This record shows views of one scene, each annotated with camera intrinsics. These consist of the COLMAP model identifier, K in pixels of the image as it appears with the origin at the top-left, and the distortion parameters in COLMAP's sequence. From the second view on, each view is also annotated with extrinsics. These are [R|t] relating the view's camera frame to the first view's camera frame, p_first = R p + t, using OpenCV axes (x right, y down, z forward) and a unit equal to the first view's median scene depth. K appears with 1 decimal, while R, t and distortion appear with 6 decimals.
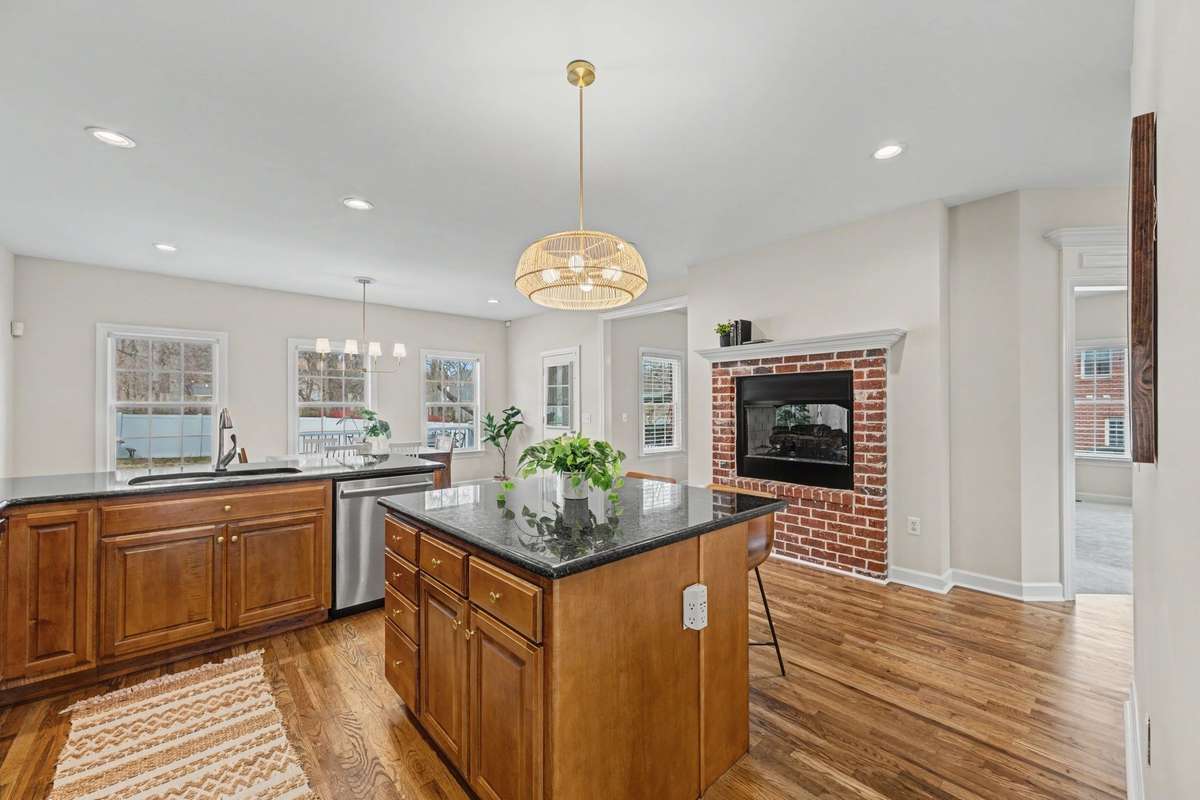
lens RADIAL K [[477.3, 0, 596.9], [0, 477.3, 402.0], [0, 0, 1]] dist [-0.001848, 0.000278]
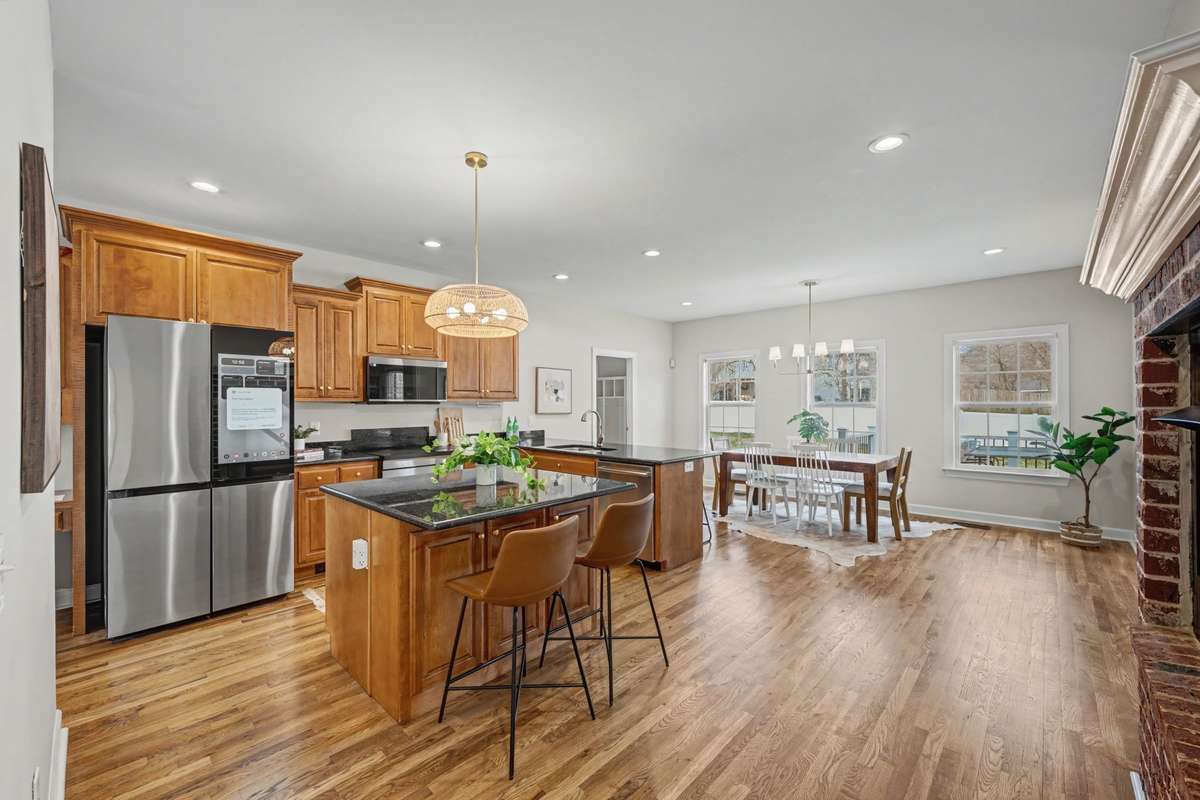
lens RADIAL K [[477.3, 0, 596.9], [0, 477.3, 403.2], [0, 0, 1]] dist [-0.001848, 0.000278]
pose [[0.088256, -0.001964, -0.996096, 0.440502], [0.005131, 0.999986, -0.001517, 0.000293], [0.996085, -0.004977, 0.088265, 0.412070]]
